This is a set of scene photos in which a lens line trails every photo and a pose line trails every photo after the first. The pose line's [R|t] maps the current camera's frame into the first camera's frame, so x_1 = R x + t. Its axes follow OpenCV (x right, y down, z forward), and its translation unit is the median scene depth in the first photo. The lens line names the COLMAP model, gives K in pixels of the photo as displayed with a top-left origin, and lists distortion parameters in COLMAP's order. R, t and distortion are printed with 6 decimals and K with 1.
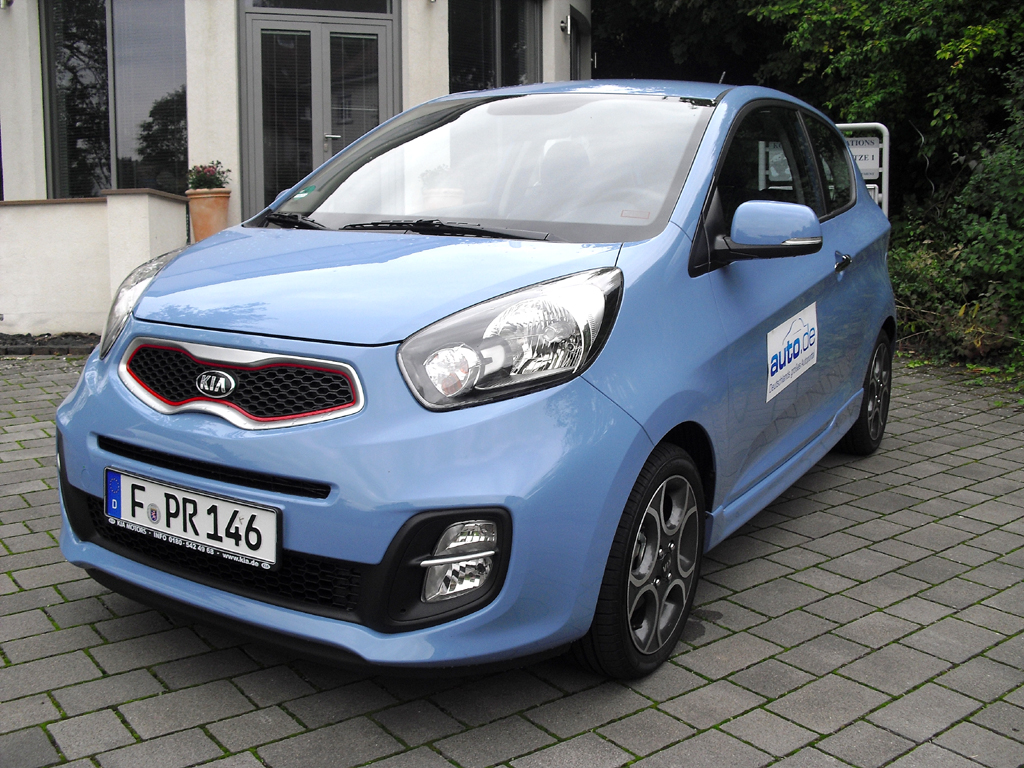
lens RADIAL K [[1061.7, 0, 513.6], [0, 1061.7, 382.6], [0, 0, 1]] dist [-0.130355, 0.000000]
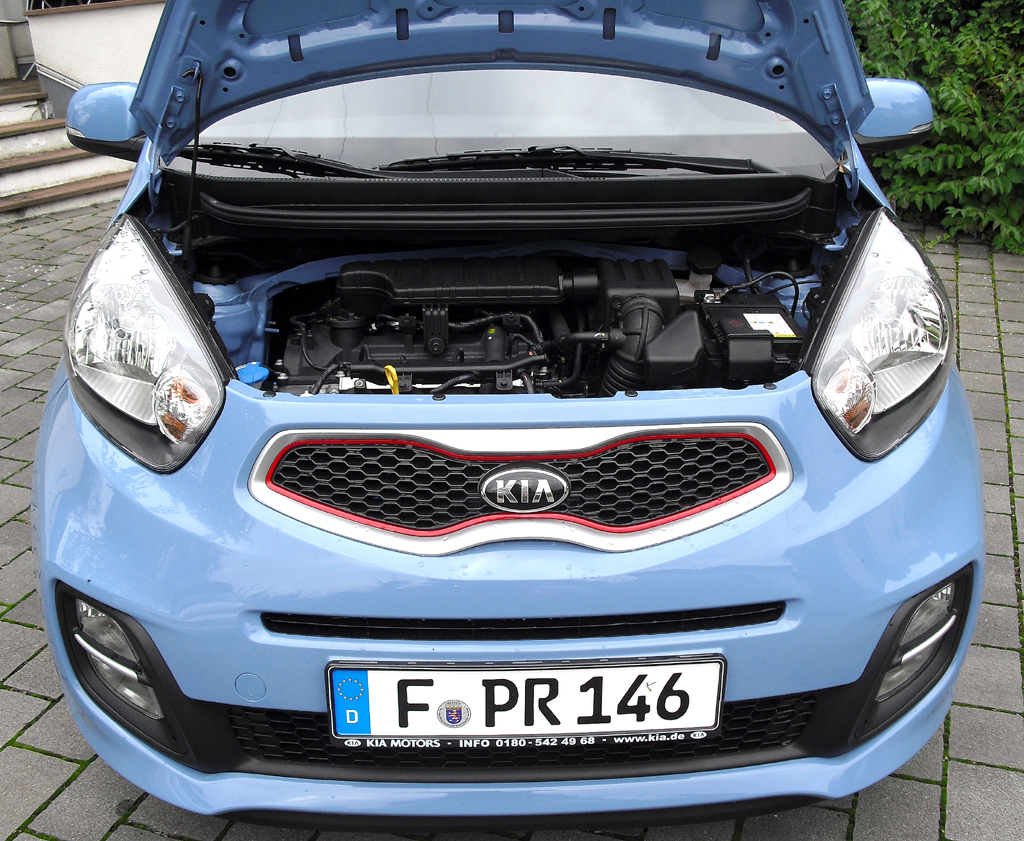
lens RADIAL K [[1195.3, 0, 510.2], [0, 1195.3, 426.0], [0, 0, 1]] dist [-0.121023, 0.000000]
pose [[0.835022, -0.231980, 0.498922, -0.650420], [0.117443, 0.961024, 0.250281, -0.218026], [-0.537536, -0.150395, 0.829721, 0.437737]]
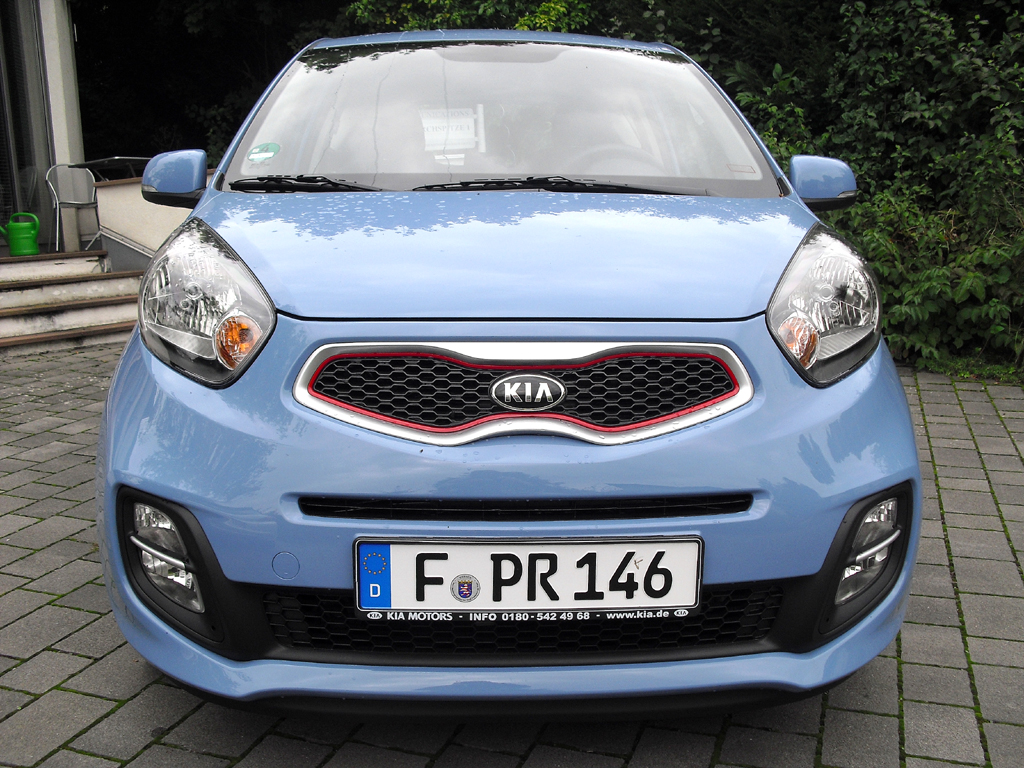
lens RADIAL K [[1061.7, 0, 515.4], [0, 1061.7, 374.7], [0, 0, 1]] dist [-0.130355, 0.000000]
pose [[0.826260, -0.113318, 0.551773, -0.716130], [0.109339, 0.993190, 0.040241, -0.042988], [-0.552575, 0.027081, 0.833023, 0.399547]]
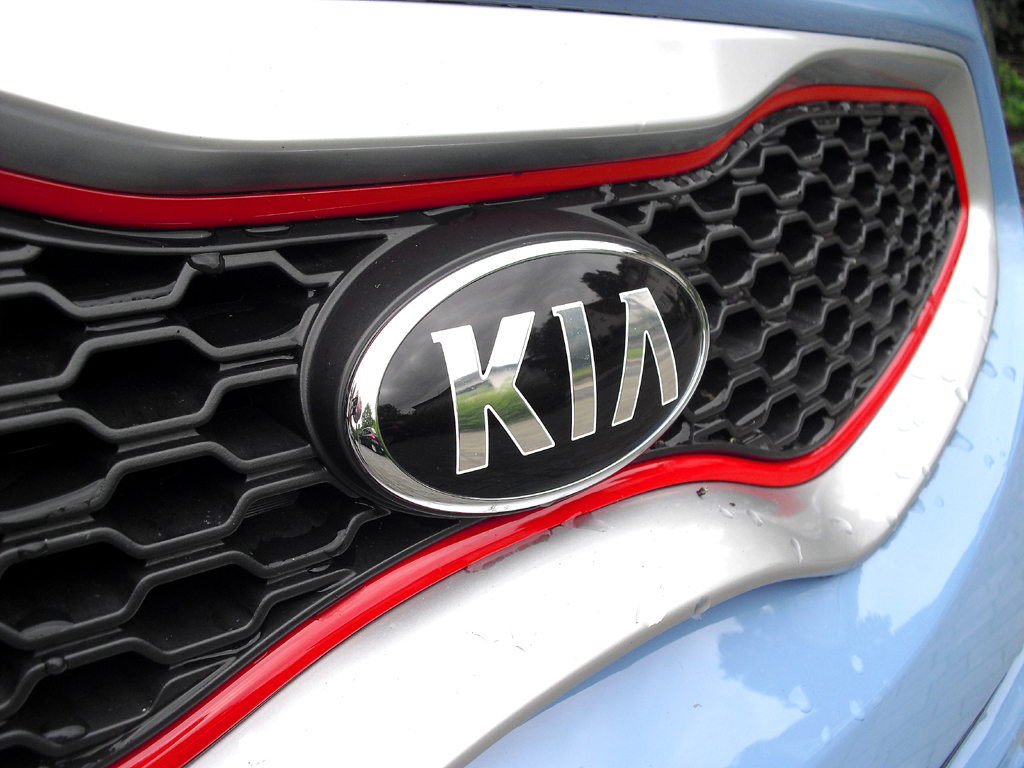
lens RADIAL K [[1061.7, 0, 511.7], [0, 1061.7, 382.7], [0, 0, 1]] dist [-0.130355, 0.000000]
pose [[0.253670, -0.366181, 0.895300, -0.391267], [0.073698, 0.930202, 0.359574, -0.036889], [-0.964479, -0.025231, 0.262952, 1.002240]]
